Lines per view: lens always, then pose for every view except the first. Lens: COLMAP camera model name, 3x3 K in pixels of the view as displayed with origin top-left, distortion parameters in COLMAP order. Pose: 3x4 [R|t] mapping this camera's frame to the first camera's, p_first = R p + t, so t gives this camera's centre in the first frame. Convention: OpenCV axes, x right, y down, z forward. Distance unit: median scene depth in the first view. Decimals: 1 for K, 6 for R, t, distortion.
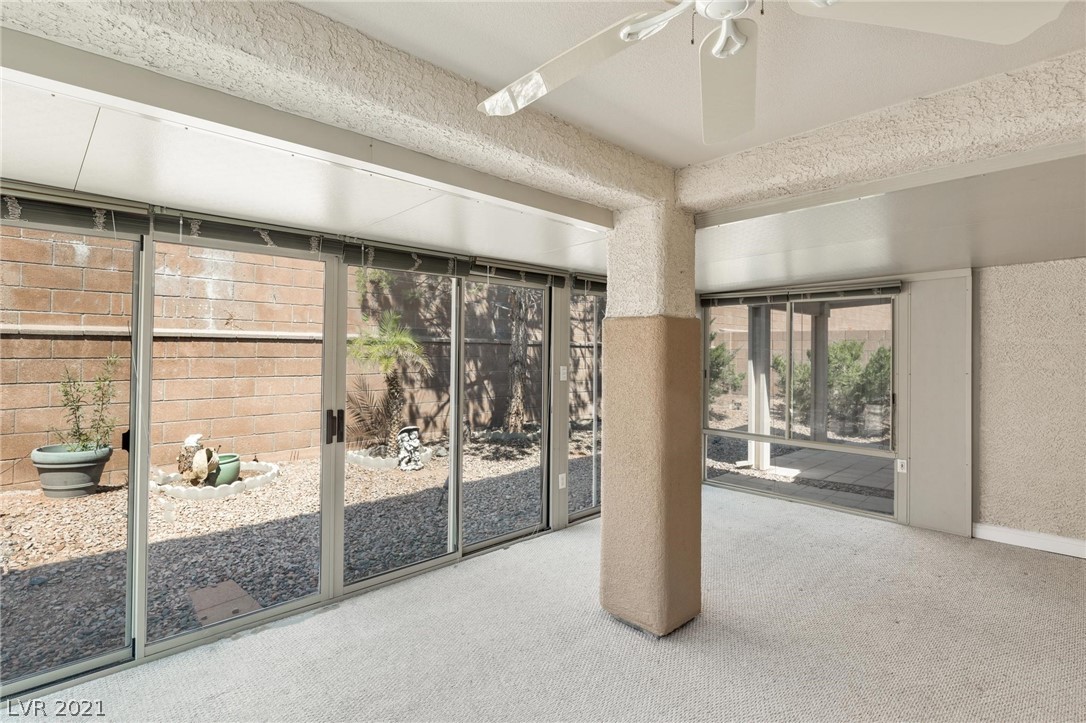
lens RADIAL K [[553.1, 0, 542.6], [0, 553.1, 342.8], [0, 0, 1]] dist [-0.001833, -0.000611]
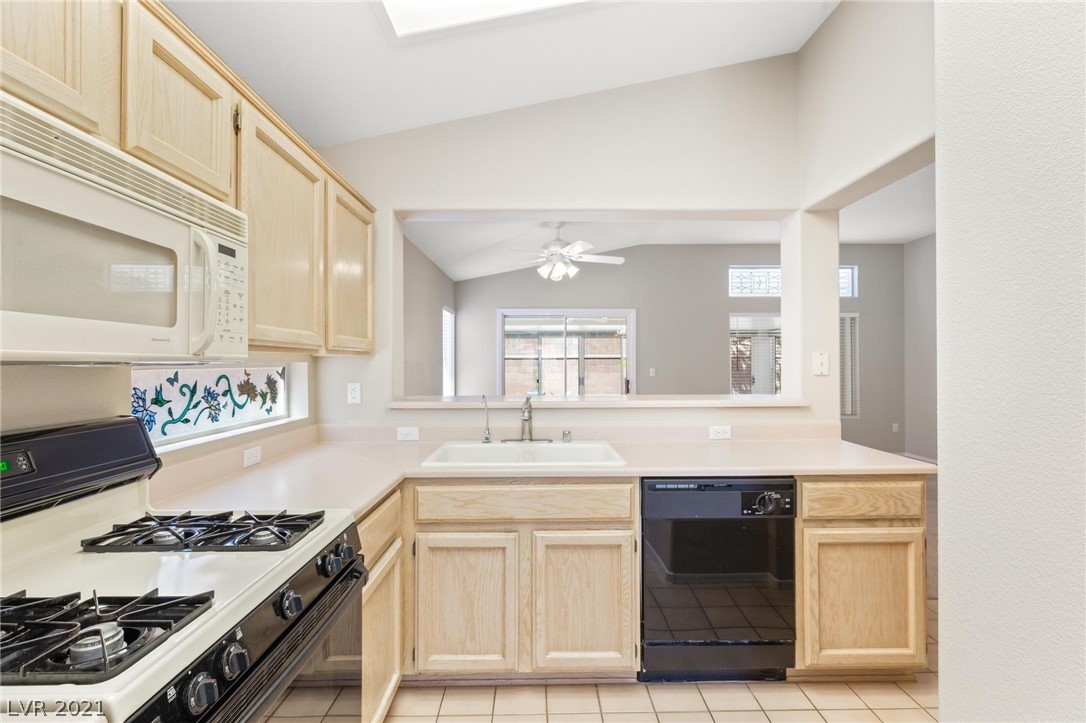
lens RADIAL K [[484.1, 0, 542.0], [0, 484.1, 358.4], [0, 0, 1]] dist [-0.004514, -0.000239]
pose [[0.730504, -0.021119, -0.682582, 1.163663], [0.022874, 0.999718, -0.006450, 0.005042], [0.682526, -0.010902, 0.730780, -1.103283]]
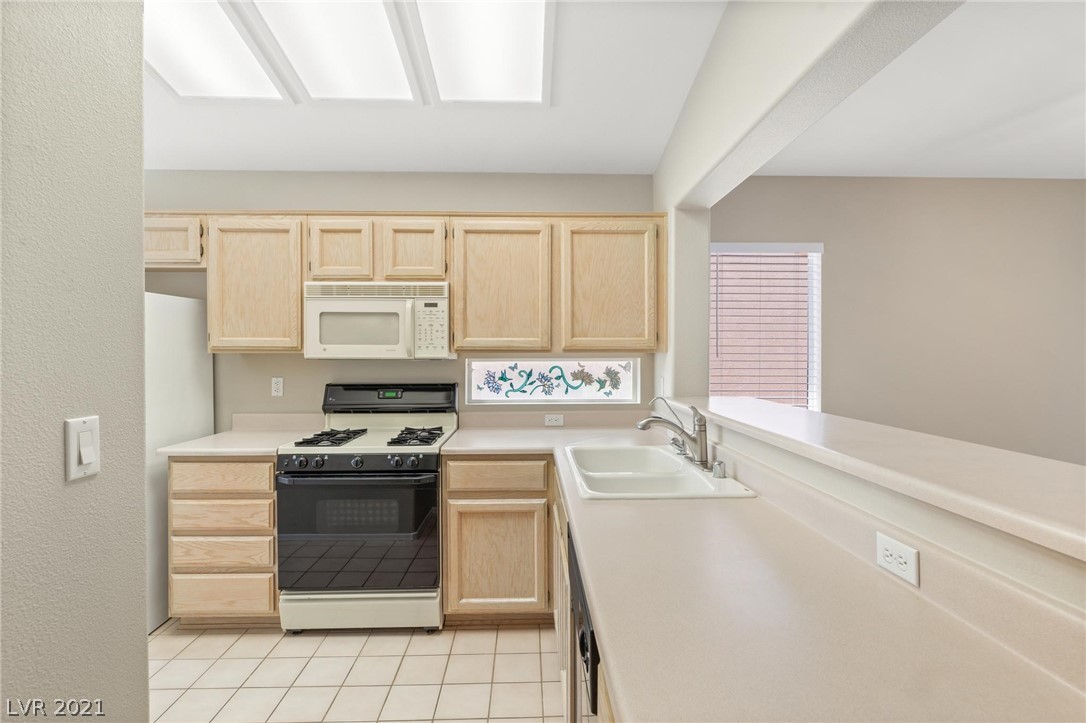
lens RADIAL K [[509.9, 0, 545.2], [0, 509.9, 357.3], [0, 0, 1]] dist [-0.001658, -0.000365]
pose [[-0.668638, -0.004964, -0.743572, 1.199022], [0.003773, 0.999942, -0.010068, 0.005565], [0.743579, -0.009538, -0.668580, -0.538282]]
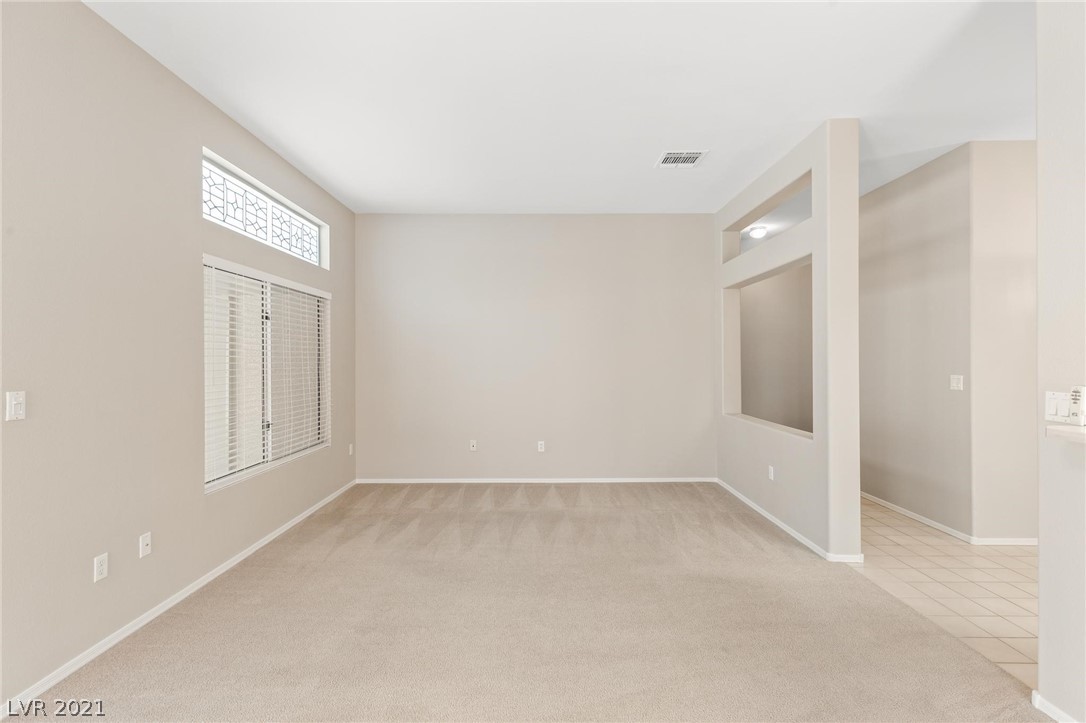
lens RADIAL K [[500.0, 0, 542.7], [0, 500.0, 355.6], [0, 0, 1]] dist [0.003040, 0.000112]
pose [[0.688032, -0.007881, 0.725637, 0.411365], [-0.002409, 0.999911, 0.013144, -0.004214], [-0.725676, -0.010792, 0.687952, -0.426985]]
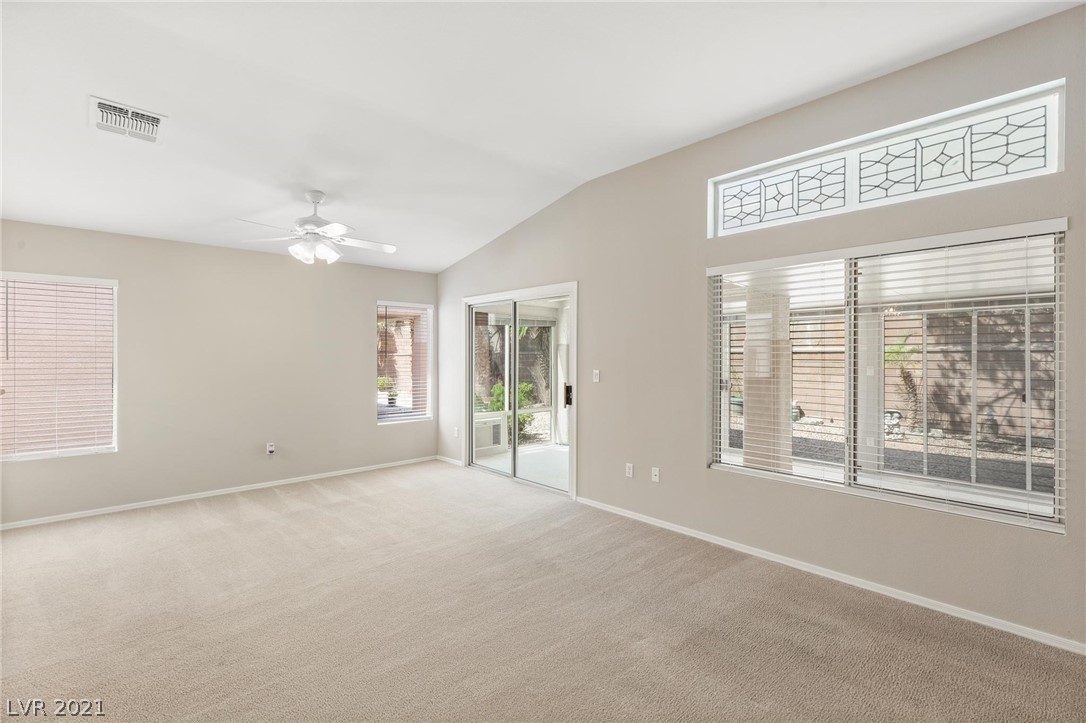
lens RADIAL K [[488.1, 0, 541.4], [0, 488.1, 355.6], [0, 0, 1]] dist [0.007311, -0.000193]
pose [[-0.015083, -0.013767, -0.999791, 1.366958], [0.015206, 0.999786, -0.013996, 0.017313], [0.999771, -0.015414, -0.014870, 0.096587]]
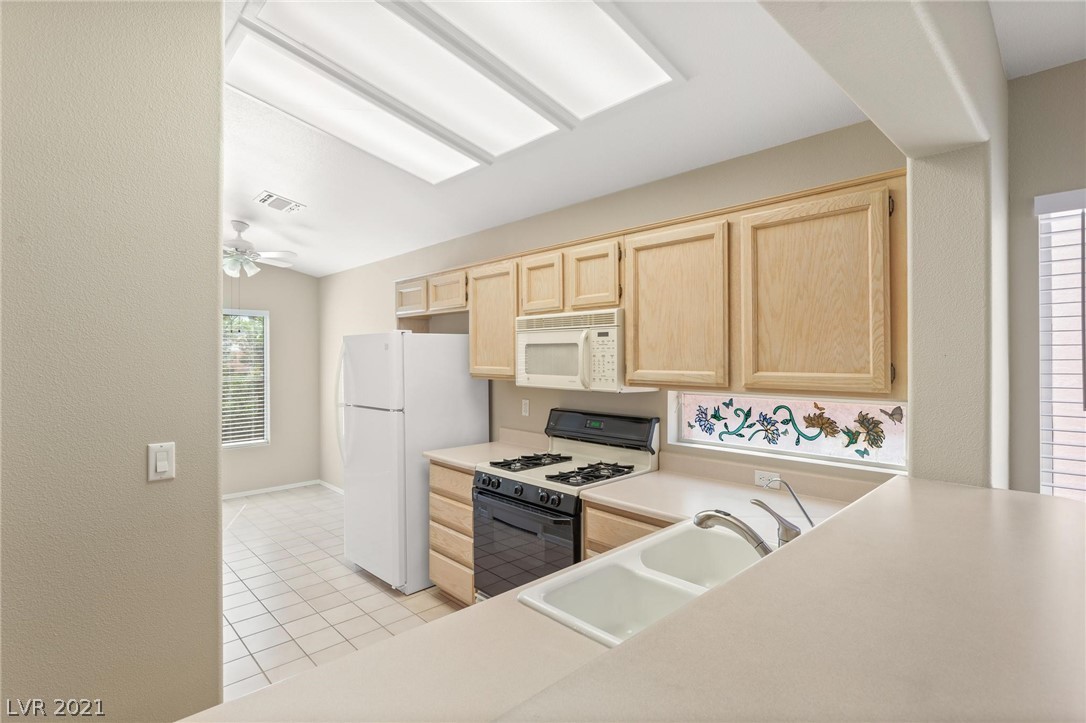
lens RADIAL K [[529.1, 0, 544.2], [0, 529.1, 352.1], [0, 0, 1]] dist [-0.002557, -0.000735]
pose [[-0.999952, -0.009693, 0.001112, 0.914593], [-0.009716, 0.999702, -0.022385, -0.028477], [-0.000895, -0.022395, -0.999749, -0.461412]]
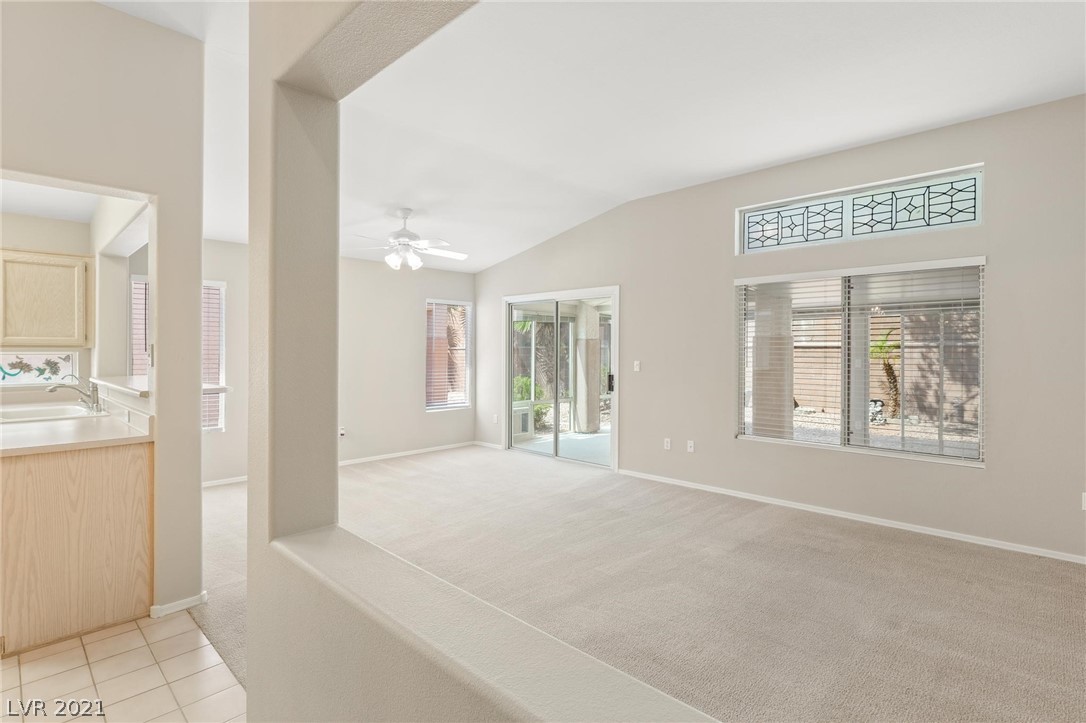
lens RADIAL K [[529.1, 0, 544.2], [0, 529.1, 352.1], [0, 0, 1]] dist [-0.002557, -0.000735]
pose [[0.044738, -0.010680, -0.998942, 1.624711], [0.013812, 0.999854, -0.010072, 0.021996], [0.998903, -0.013346, 0.044879, -0.080321]]
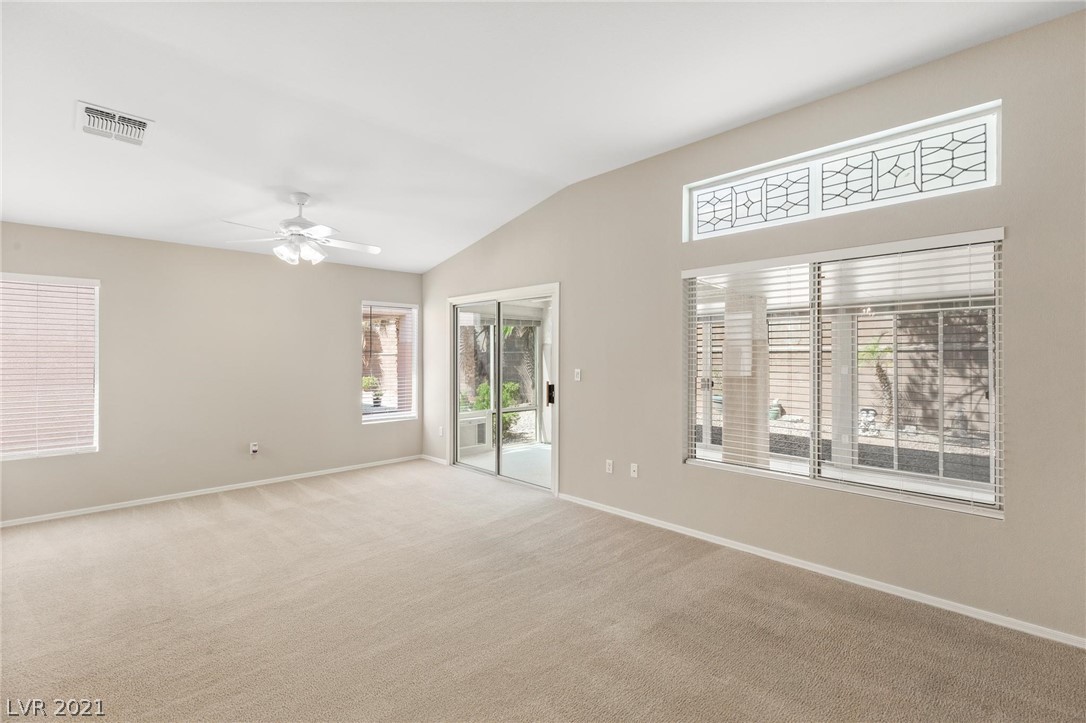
lens RADIAL K [[493.6, 0, 543.3], [0, 493.6, 352.2], [0, 0, 1]] dist [0.008108, -0.000196]
pose [[0.012566, -0.019370, -0.999733, 1.399797], [0.016566, 0.999679, -0.019161, 0.017783], [0.999784, -0.016320, 0.012883, 0.108267]]
